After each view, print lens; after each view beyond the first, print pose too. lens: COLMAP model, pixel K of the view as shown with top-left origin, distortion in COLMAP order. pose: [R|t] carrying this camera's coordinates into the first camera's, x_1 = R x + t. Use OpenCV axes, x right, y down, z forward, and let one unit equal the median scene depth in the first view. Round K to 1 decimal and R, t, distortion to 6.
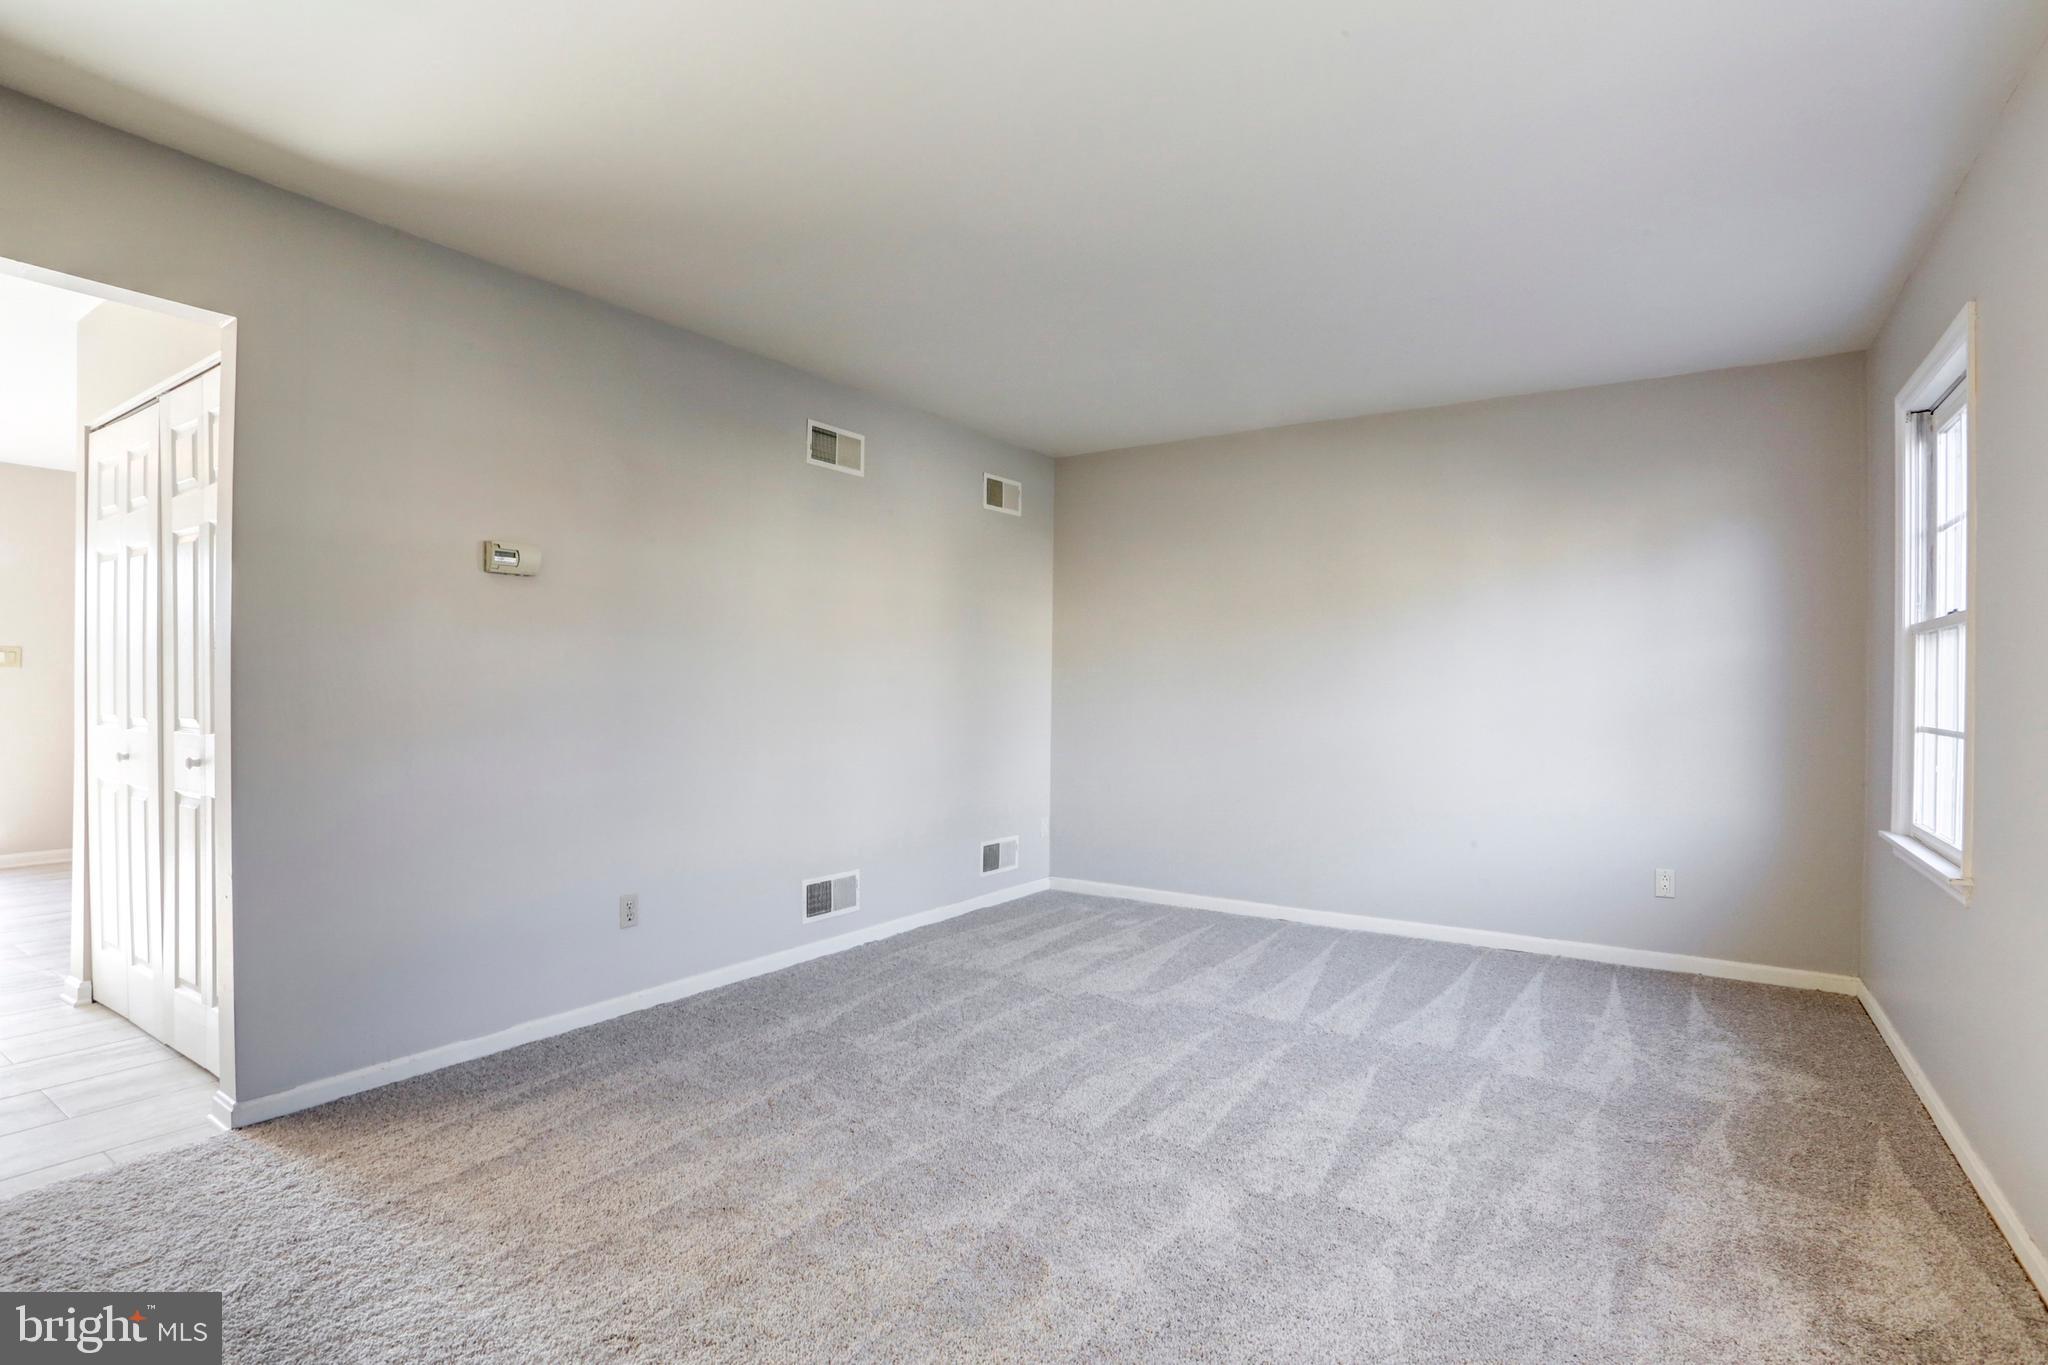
lens RADIAL K [[996.5, 0, 1027.7], [0, 996.5, 686.7], [0, 0, 1]] dist [-0.079150, 0.033124]
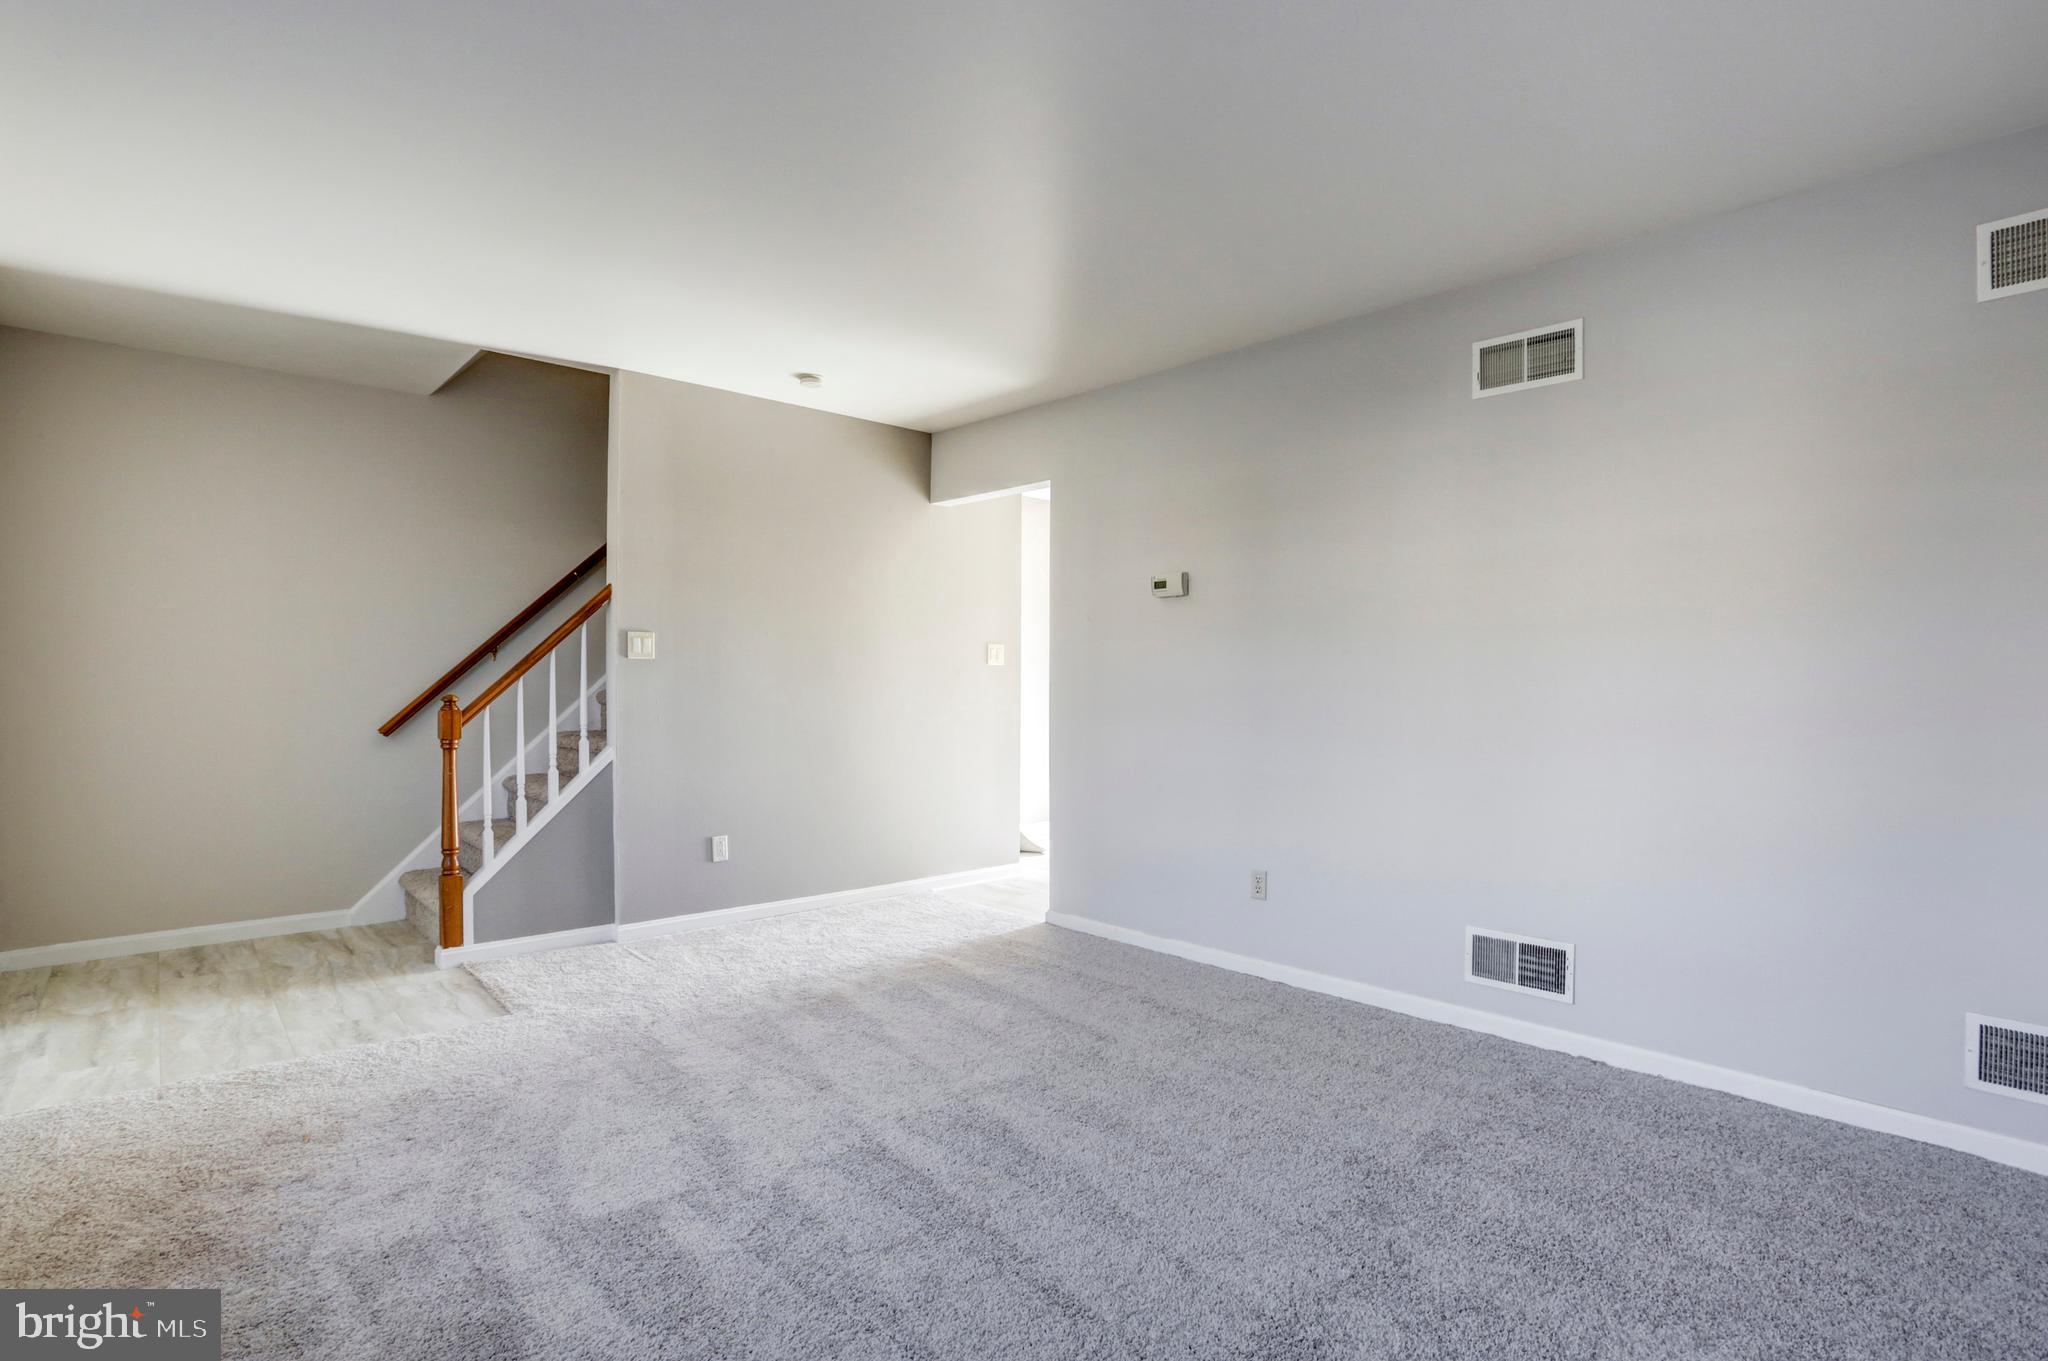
lens RADIAL K [[996.5, 0, 1027.7], [0, 996.5, 684.7], [0, 0, 1]] dist [-0.079150, 0.033124]
pose [[-0.224057, 0.002513, -0.974573, 0.615357], [-0.002306, 0.999993, 0.003109, 0.000269], [0.974573, 0.002944, -0.224049, 0.826414]]
